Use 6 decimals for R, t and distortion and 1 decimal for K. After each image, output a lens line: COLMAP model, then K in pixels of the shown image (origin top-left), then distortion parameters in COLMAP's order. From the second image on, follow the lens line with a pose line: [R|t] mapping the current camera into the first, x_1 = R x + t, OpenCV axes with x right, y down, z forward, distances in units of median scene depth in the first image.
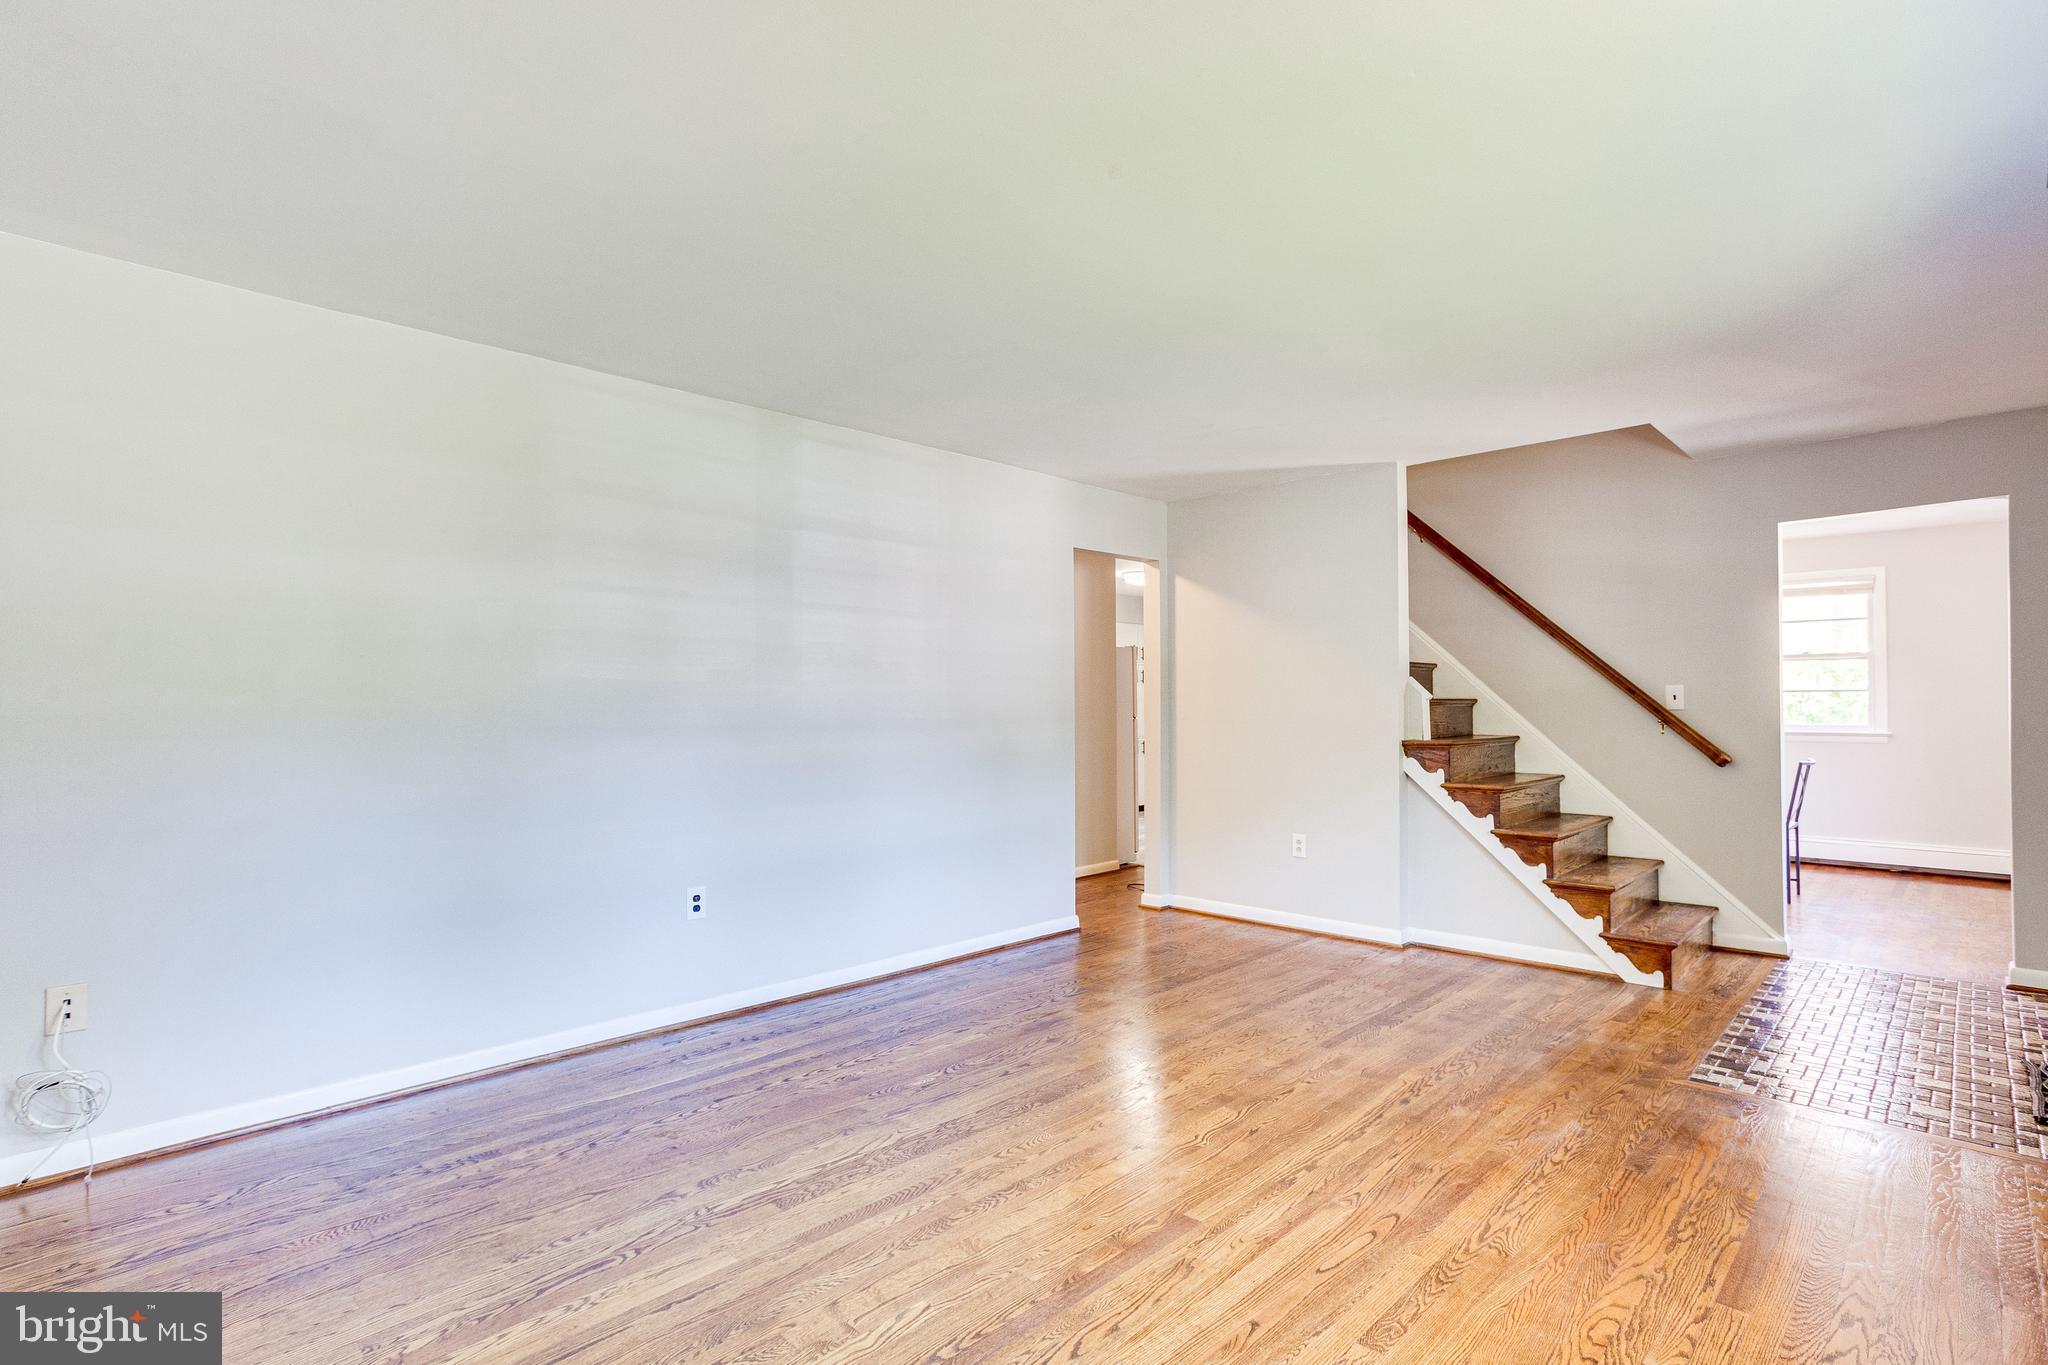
lens RADIAL K [[995.7, 0, 956.4], [0, 995.7, 698.6], [0, 0, 1]] dist [-0.034003, 0.019489]
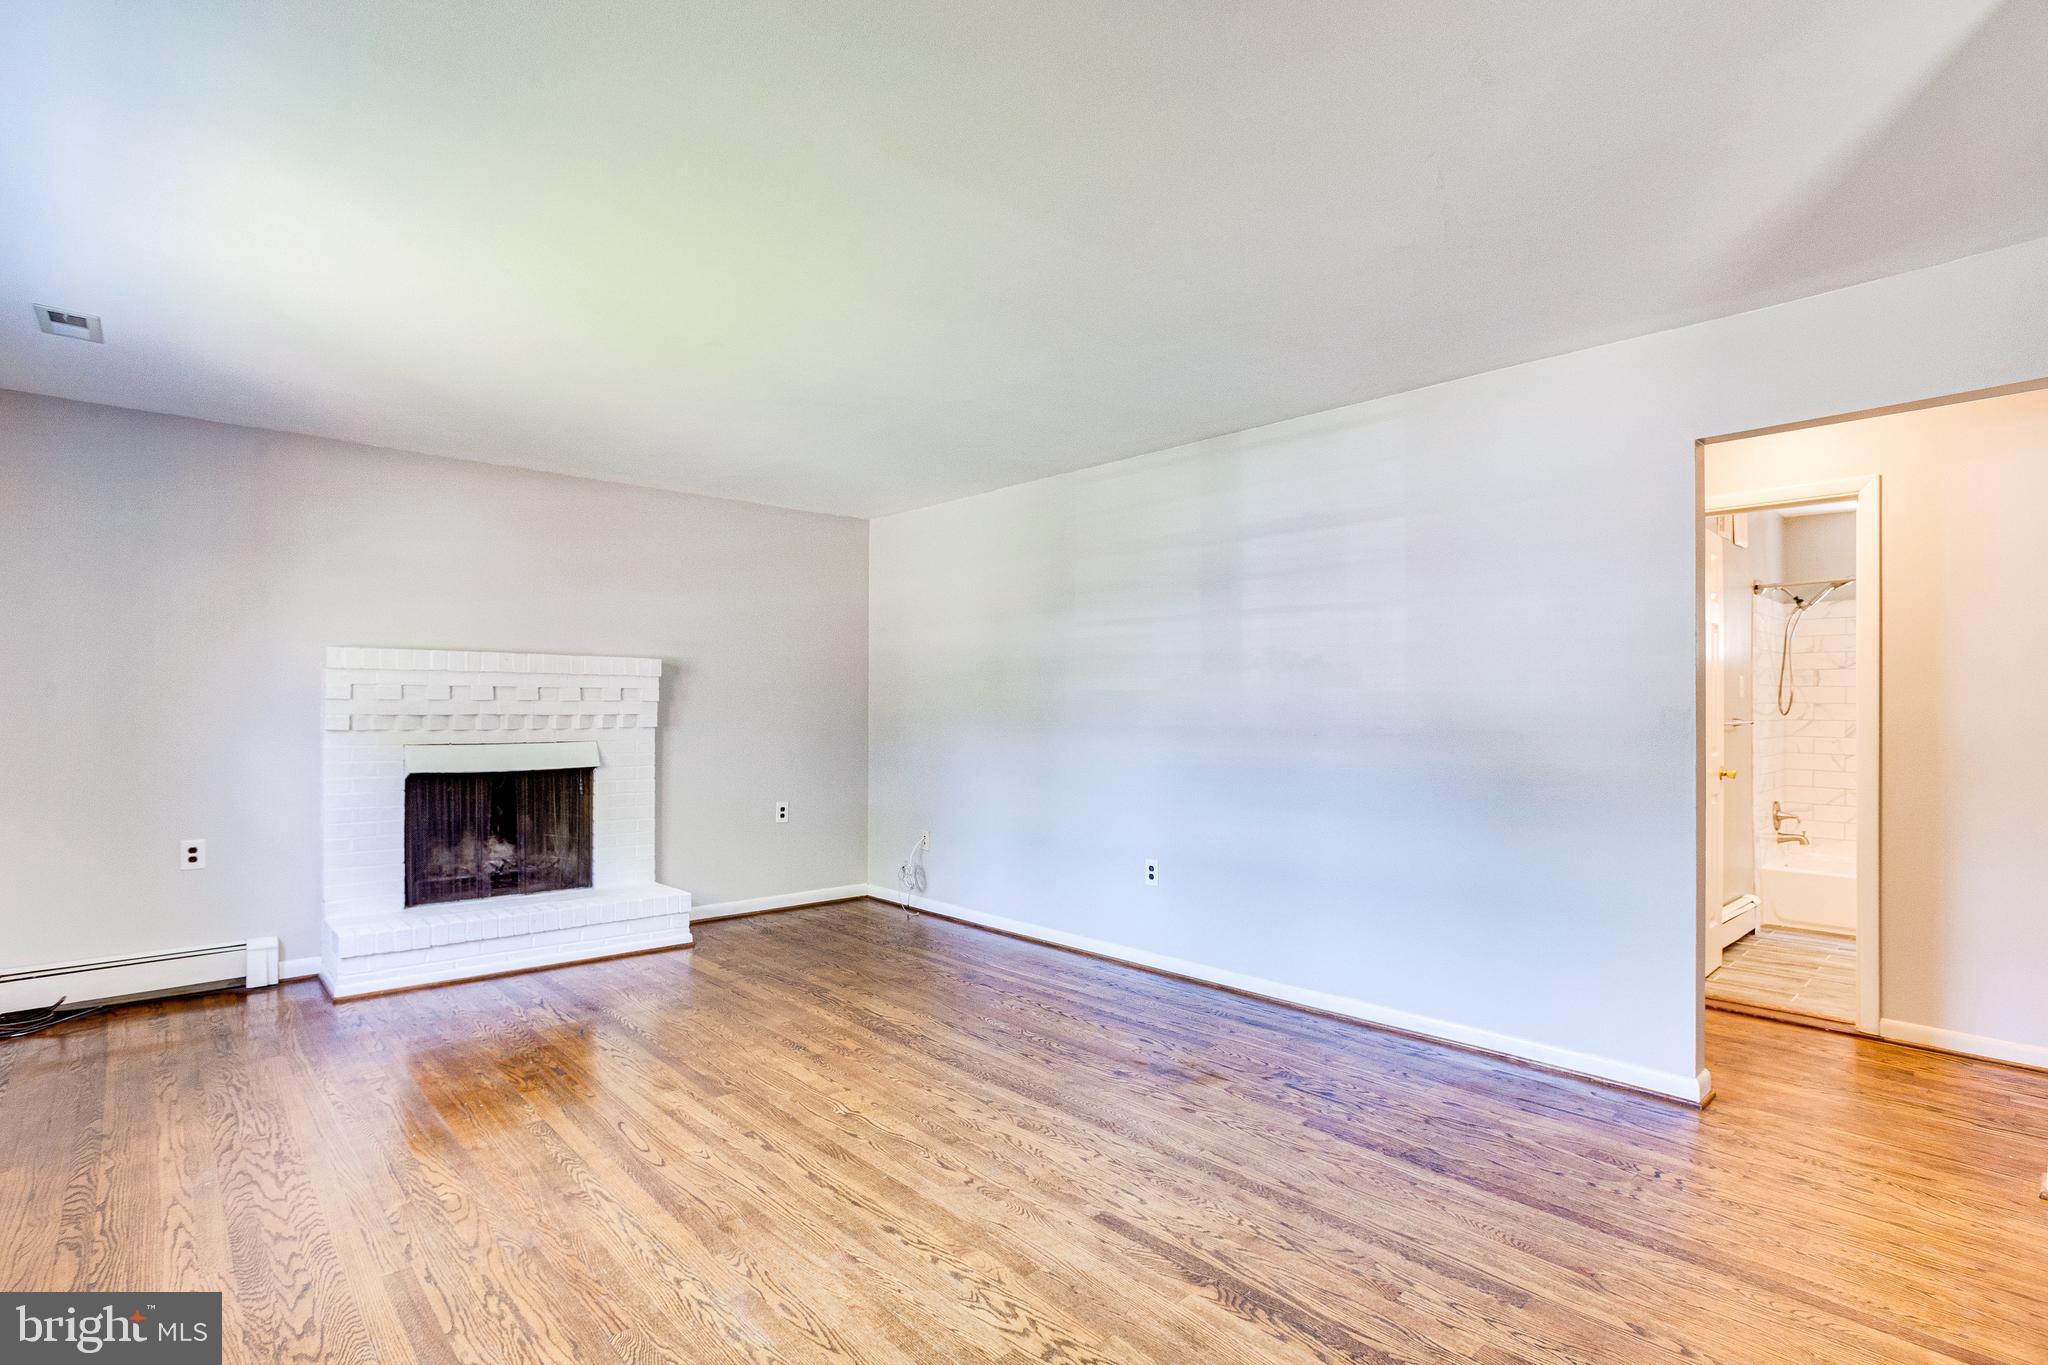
lens RADIAL K [[970.2, 0, 1043.9], [0, 970.2, 697.0], [0, 0, 1]] dist [-0.025878, 0.007472]
pose [[-0.000547, -0.011246, -0.999937, 0.935199], [0.004973, 0.999924, -0.011249, 0.003178], [0.999987, -0.004978, -0.000491, 0.869080]]
